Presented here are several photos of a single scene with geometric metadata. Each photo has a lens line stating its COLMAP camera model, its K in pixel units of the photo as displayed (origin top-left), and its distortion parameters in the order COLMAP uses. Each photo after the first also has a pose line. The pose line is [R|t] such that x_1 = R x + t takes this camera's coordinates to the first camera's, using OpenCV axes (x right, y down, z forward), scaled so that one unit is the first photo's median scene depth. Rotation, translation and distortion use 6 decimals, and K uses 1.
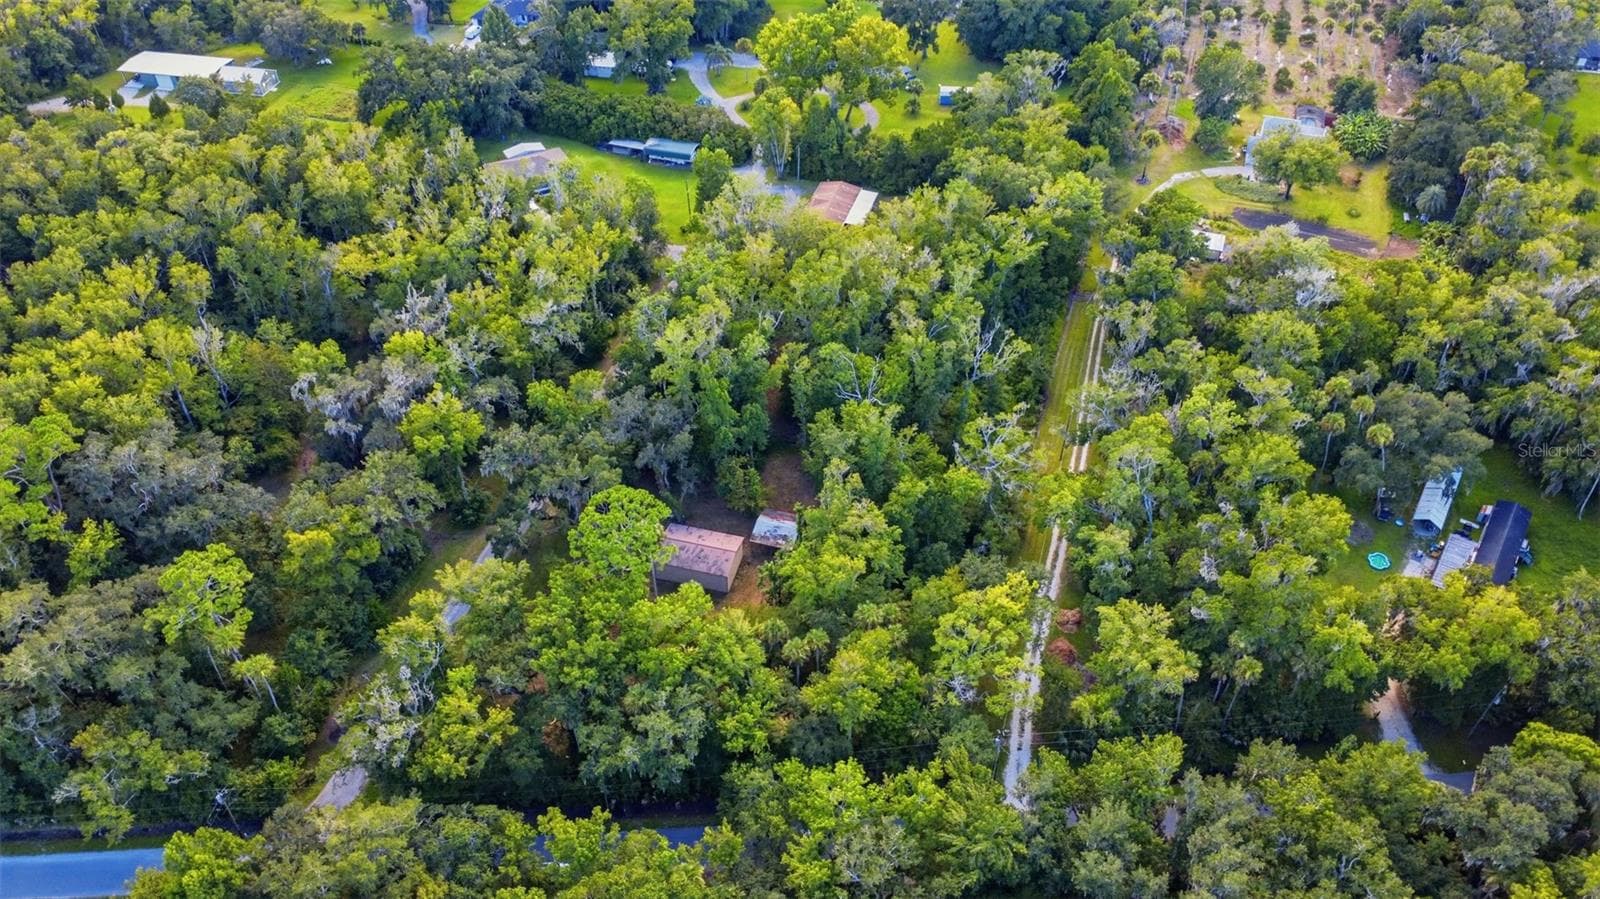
lens RADIAL K [[1183.6, 0, 800.0], [0, 1183.6, 449.5], [0, 0, 1]] dist [0.006293, -0.041649]
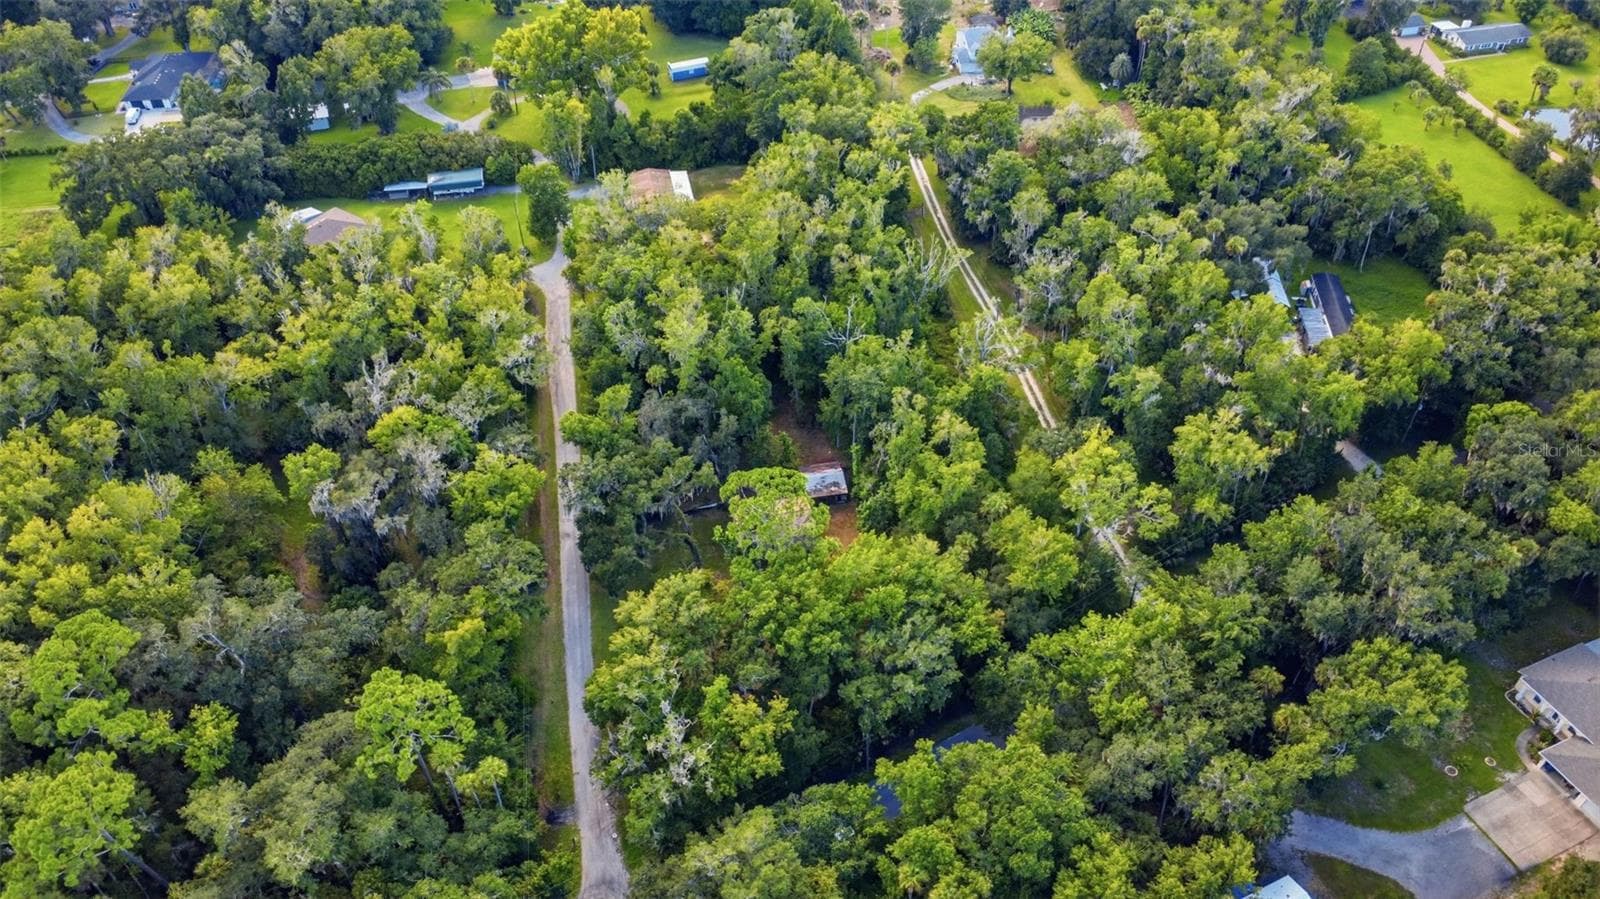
lens RADIAL K [[1183.6, 0, 800.0], [0, 1183.6, 449.5], [0, 0, 1]] dist [0.006293, -0.041649]
pose [[0.881260, -0.314608, 0.352707, -0.359355], [0.313260, 0.947605, 0.062547, -0.026821], [-0.353904, 0.055369, 0.933641, 0.027191]]
